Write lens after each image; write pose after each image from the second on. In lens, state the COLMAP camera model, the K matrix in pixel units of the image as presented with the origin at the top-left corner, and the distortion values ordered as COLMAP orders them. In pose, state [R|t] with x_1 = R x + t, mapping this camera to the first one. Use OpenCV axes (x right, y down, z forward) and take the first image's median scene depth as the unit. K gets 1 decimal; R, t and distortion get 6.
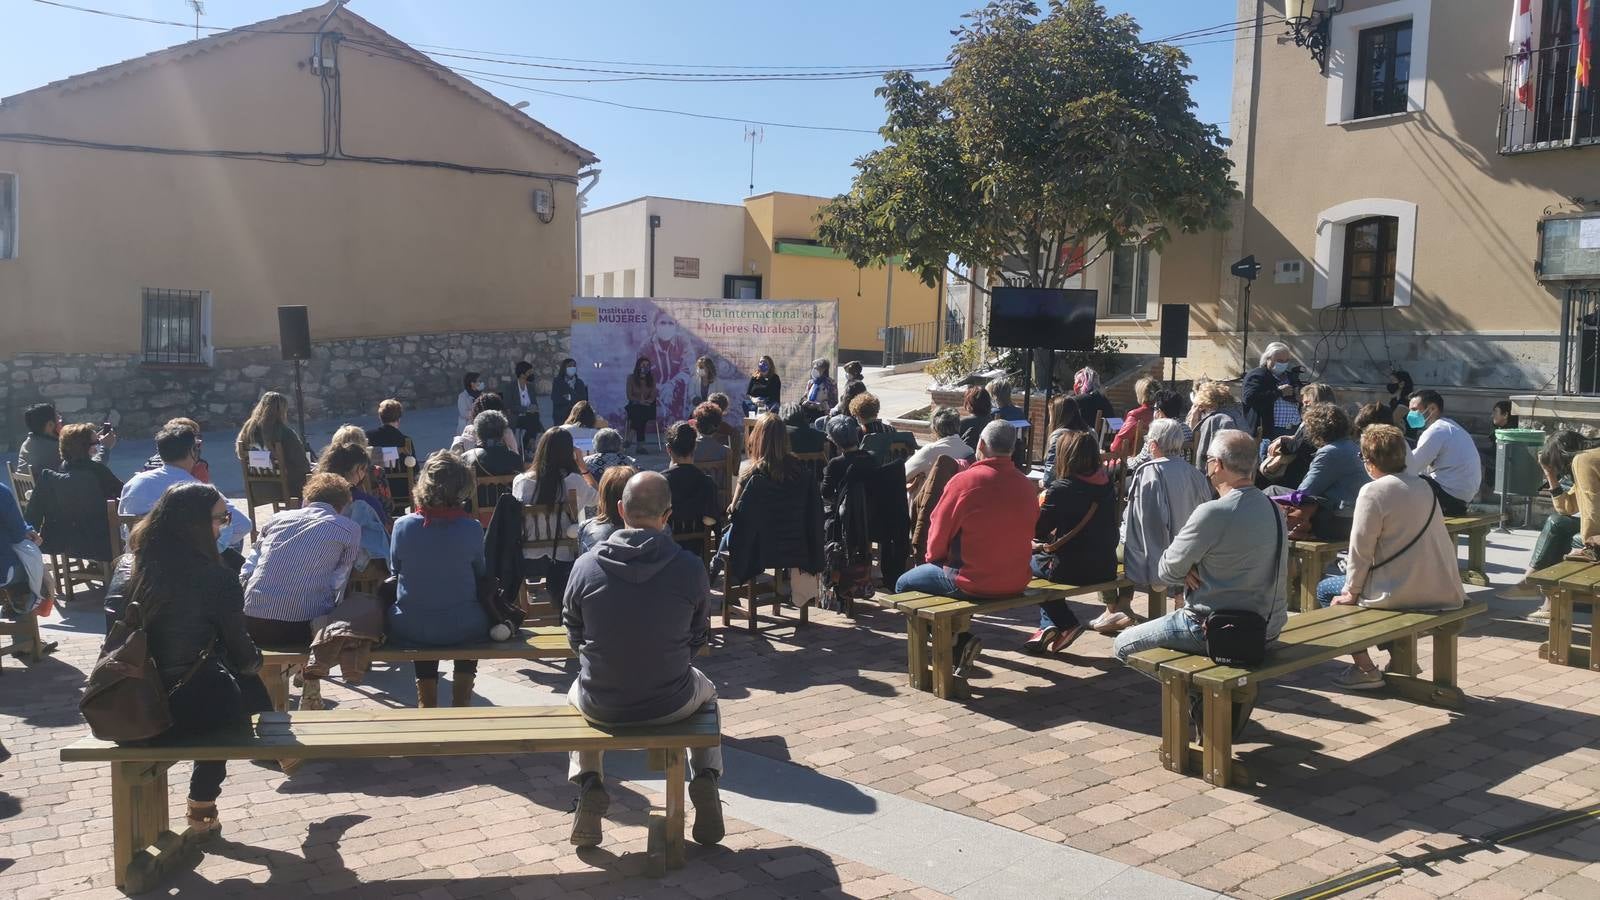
lens RADIAL K [[1226.0, 0, 804.5], [0, 1226.0, 433.5], [0, 0, 1]] dist [0.026054, -0.005240]
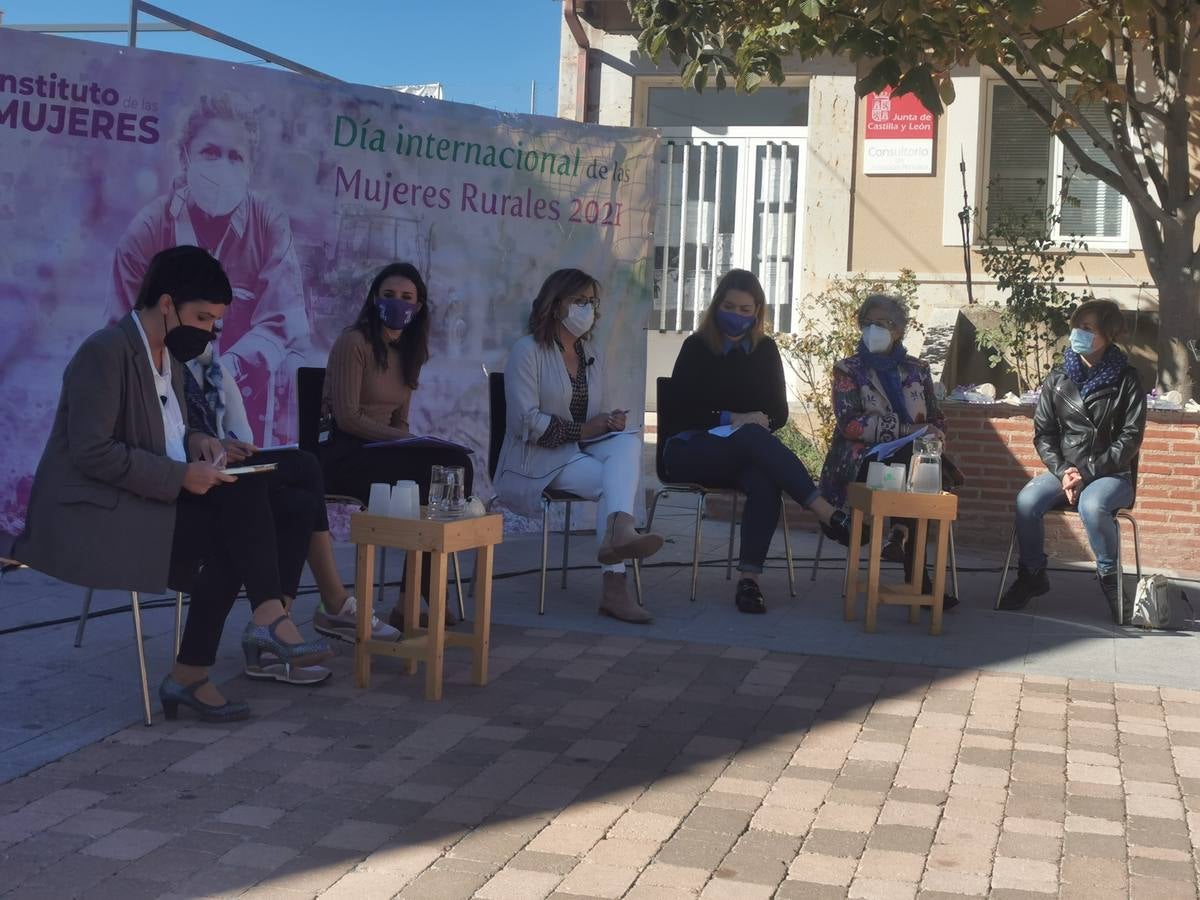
lens RADIAL K [[1874.6, 0, 600.0], [0, 1874.6, 450.0], [0, 0, 1]] dist [-0.014603, 0.018198]
pose [[0.739035, -0.007970, 0.673620, -0.310243], [0.018005, 0.999807, -0.007923, -0.015289], [-0.673426, 0.017984, 0.739036, 0.571509]]
